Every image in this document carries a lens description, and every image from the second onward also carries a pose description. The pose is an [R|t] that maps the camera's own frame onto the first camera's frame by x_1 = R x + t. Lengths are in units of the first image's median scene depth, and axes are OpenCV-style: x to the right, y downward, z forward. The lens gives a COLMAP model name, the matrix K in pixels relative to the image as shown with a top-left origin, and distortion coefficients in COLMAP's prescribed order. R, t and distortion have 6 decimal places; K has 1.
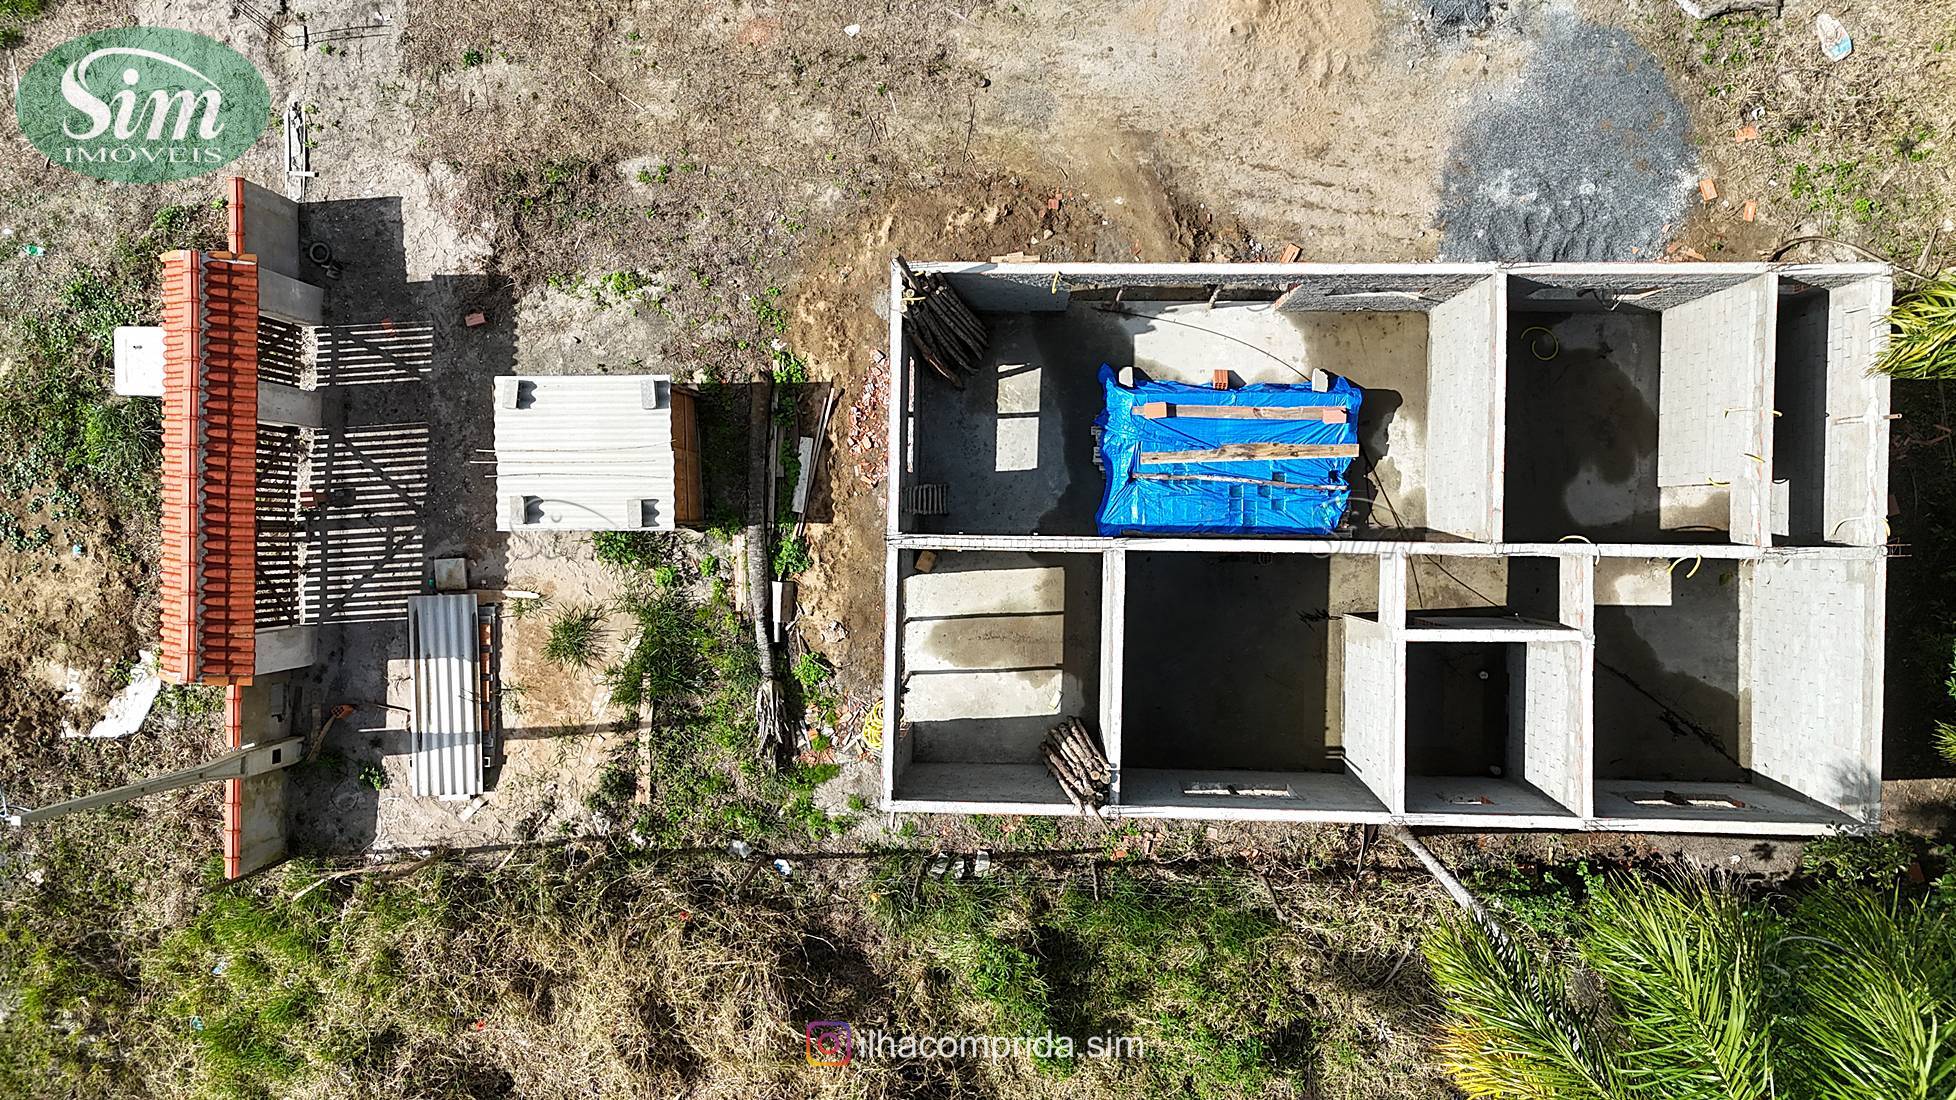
lens RADIAL K [[1440.2, 0, 988.9], [0, 1440.2, 550.8], [0, 0, 1]] dist [0.058387, -0.063107]
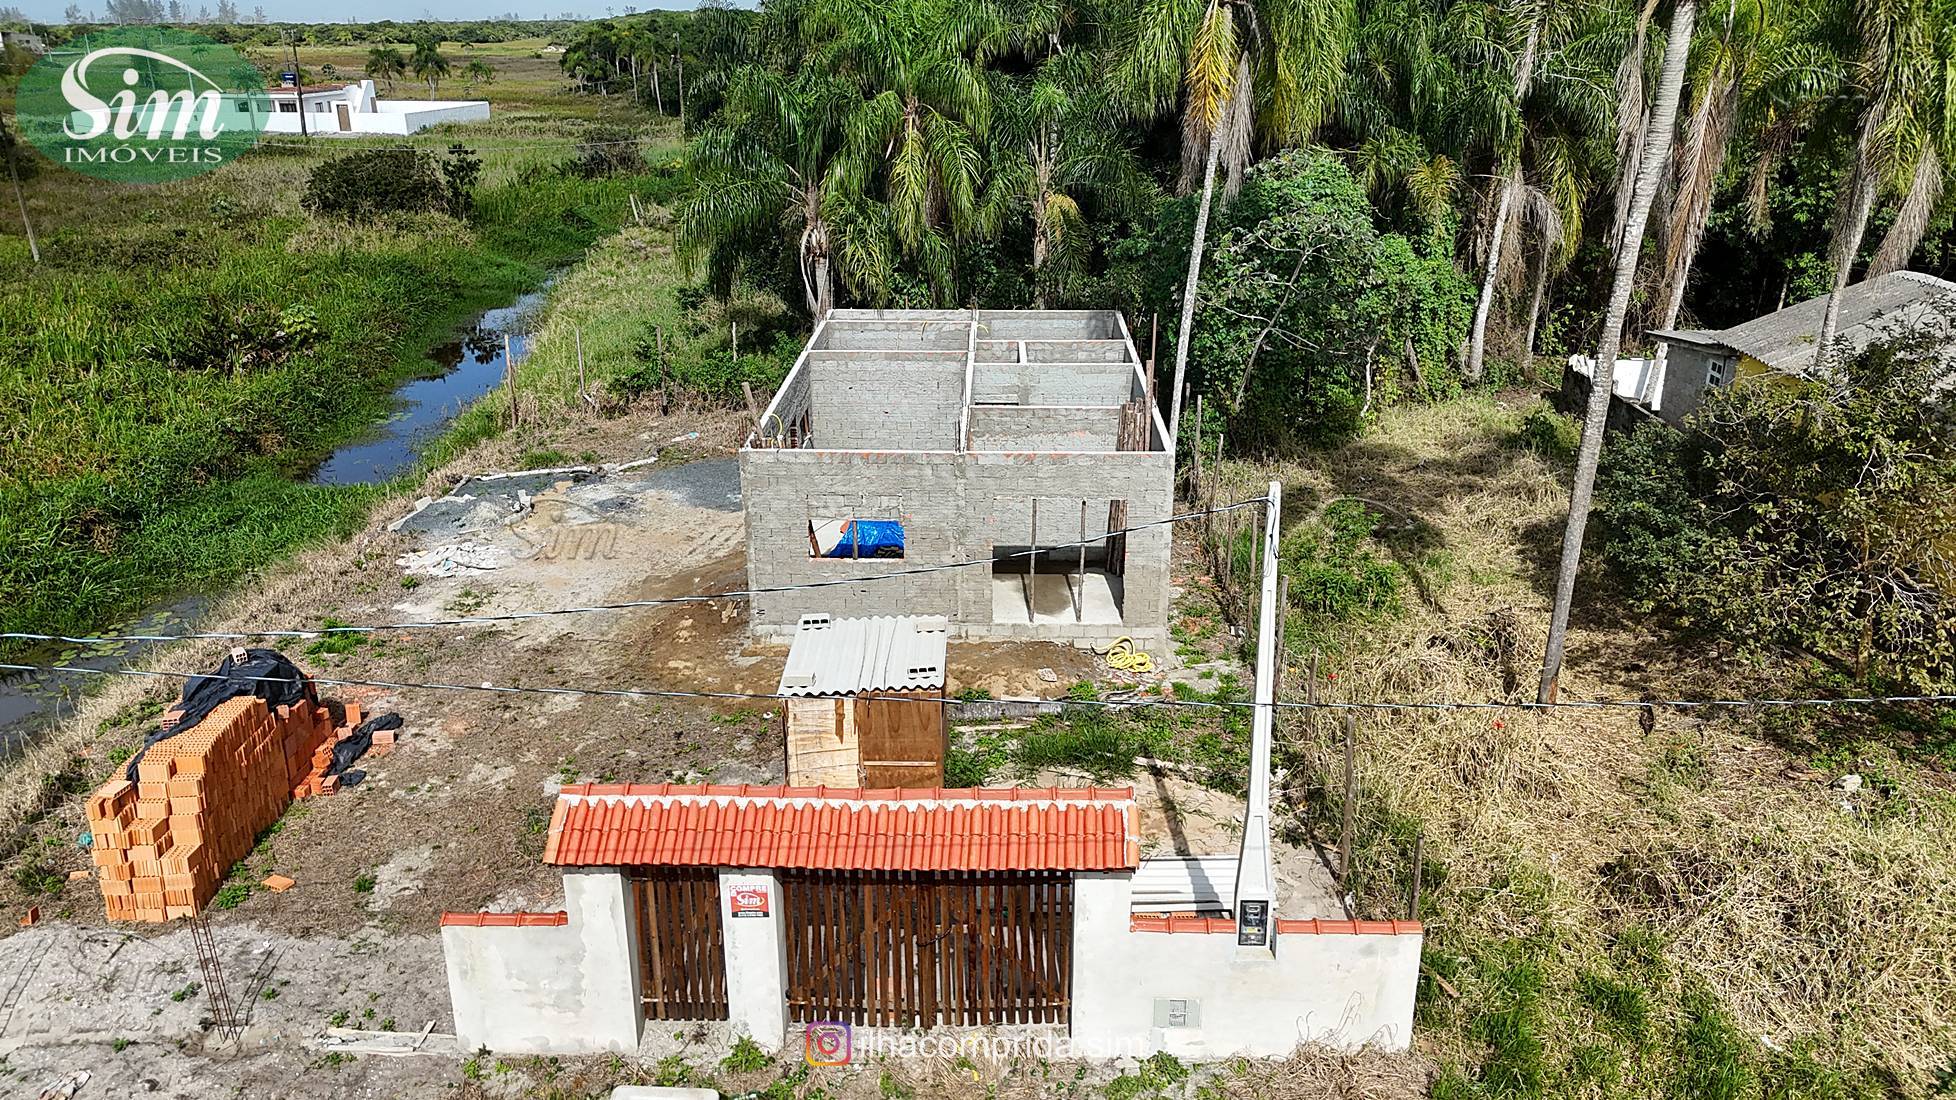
lens RADIAL K [[1440.2, 0, 977.3], [0, 1440.2, 558.4], [0, 0, 1]] dist [0.058387, -0.063107]
pose [[0.007883, -0.311068, 0.950355, -1.084108], [0.999866, -0.011194, -0.011958, 0.018753], [0.014358, 0.950322, 0.310938, 0.581342]]
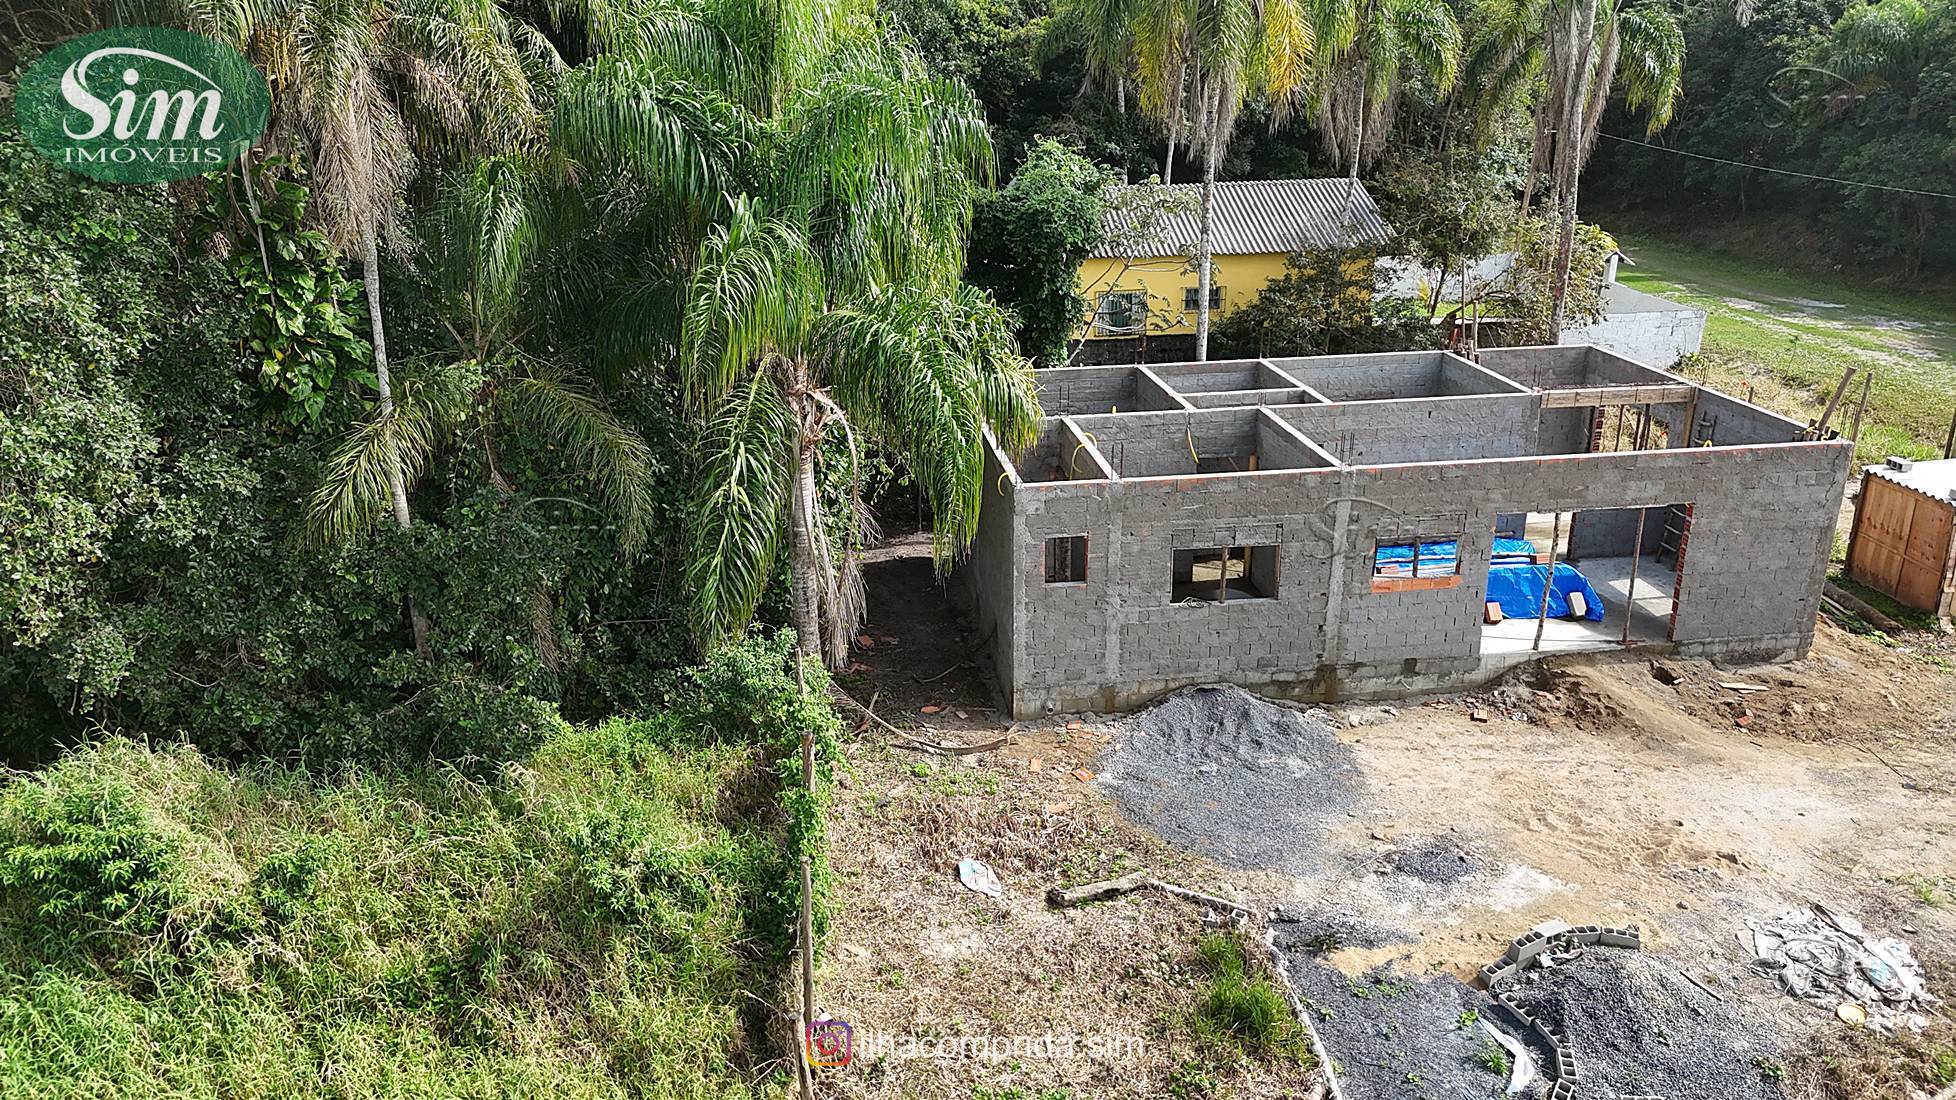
lens RADIAL K [[1440.2, 0, 963.8], [0, 1440.2, 536.0], [0, 0, 1]] dist [0.058387, -0.063107]
pose [[-0.987870, 0.093987, -0.123610, 0.644985], [-0.148641, -0.341994, 0.927872, -0.990624], [0.044934, 0.934990, 0.351816, 0.524701]]
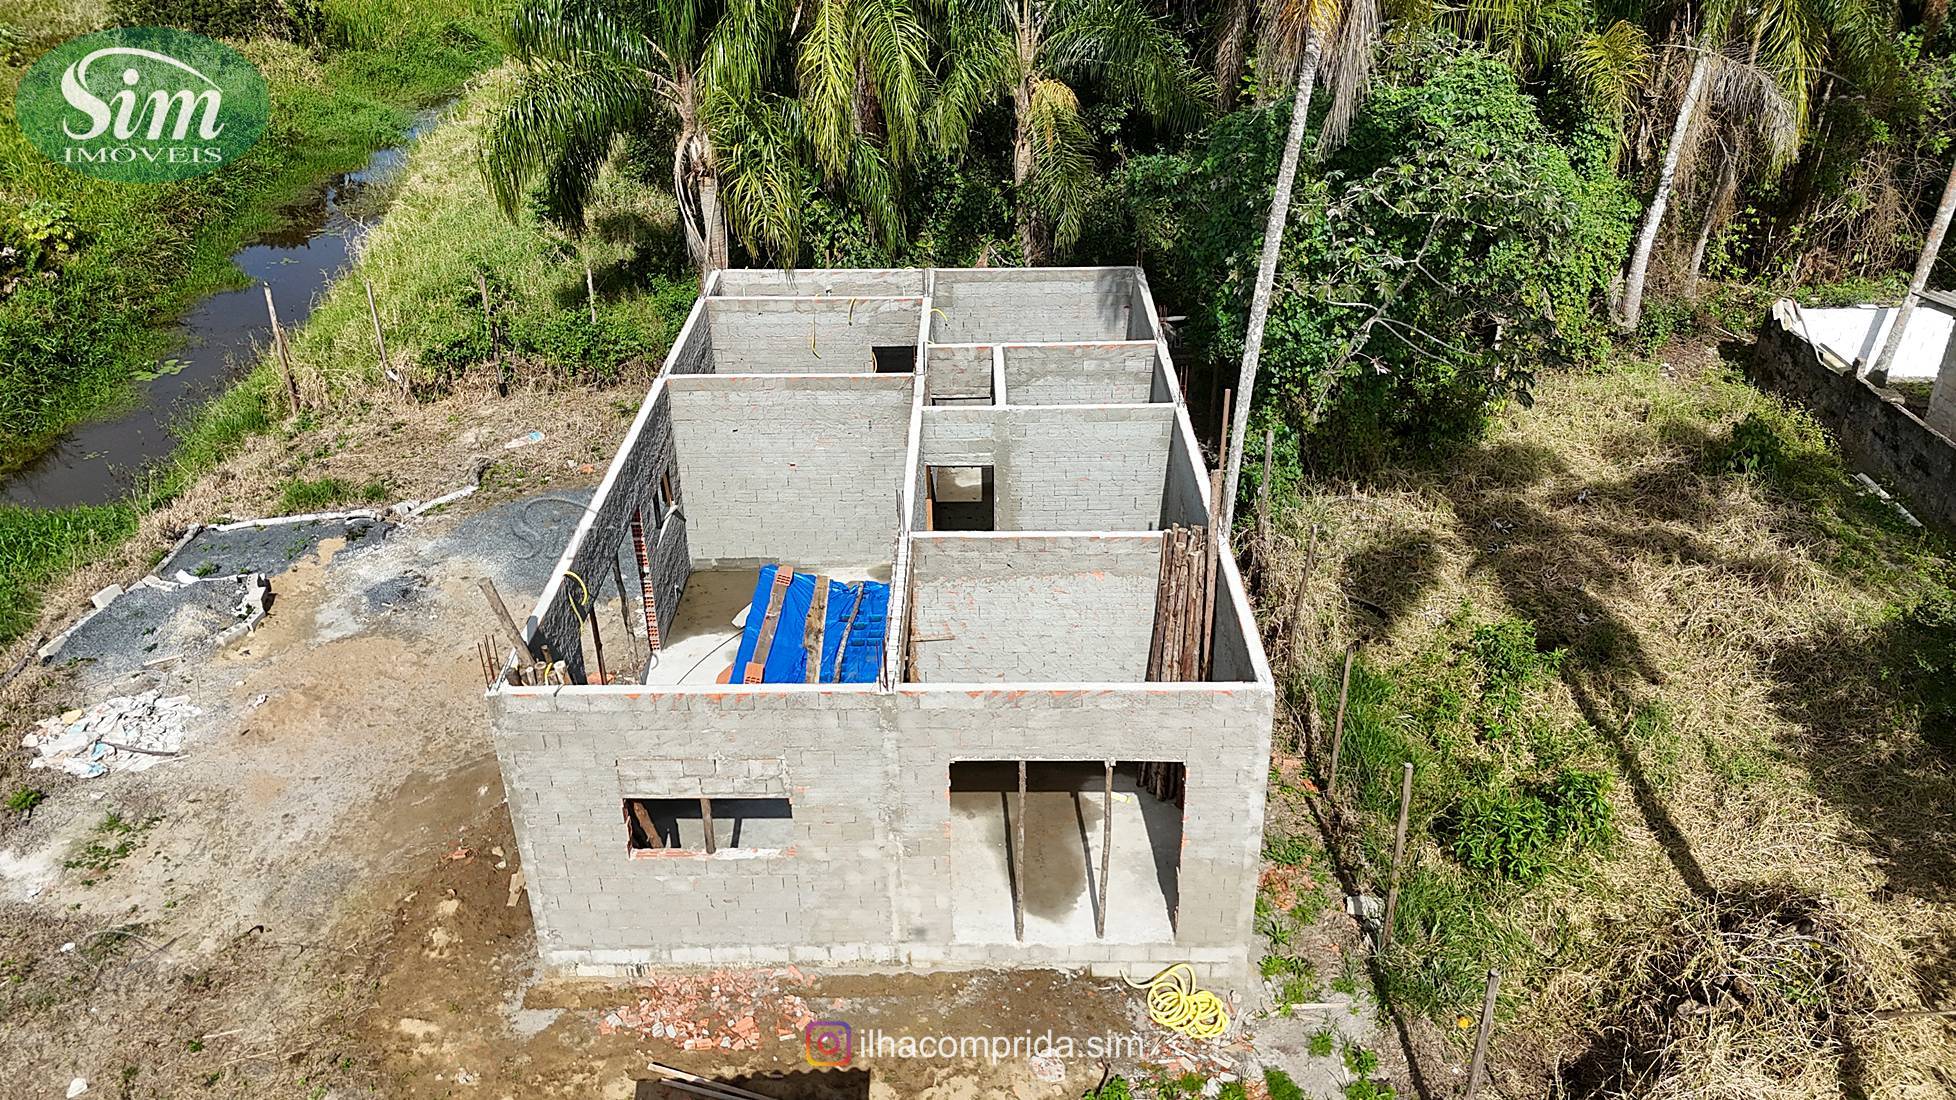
lens RADIAL K [[1440.2, 0, 984.5], [0, 1440.2, 553.3], [0, 0, 1]] dist [0.058387, -0.063107]
pose [[-0.012697, -0.445862, 0.895012, -0.557921], [0.999618, -0.027633, 0.000415, 0.035262], [0.024547, 0.894675, 0.446042, 0.525739]]
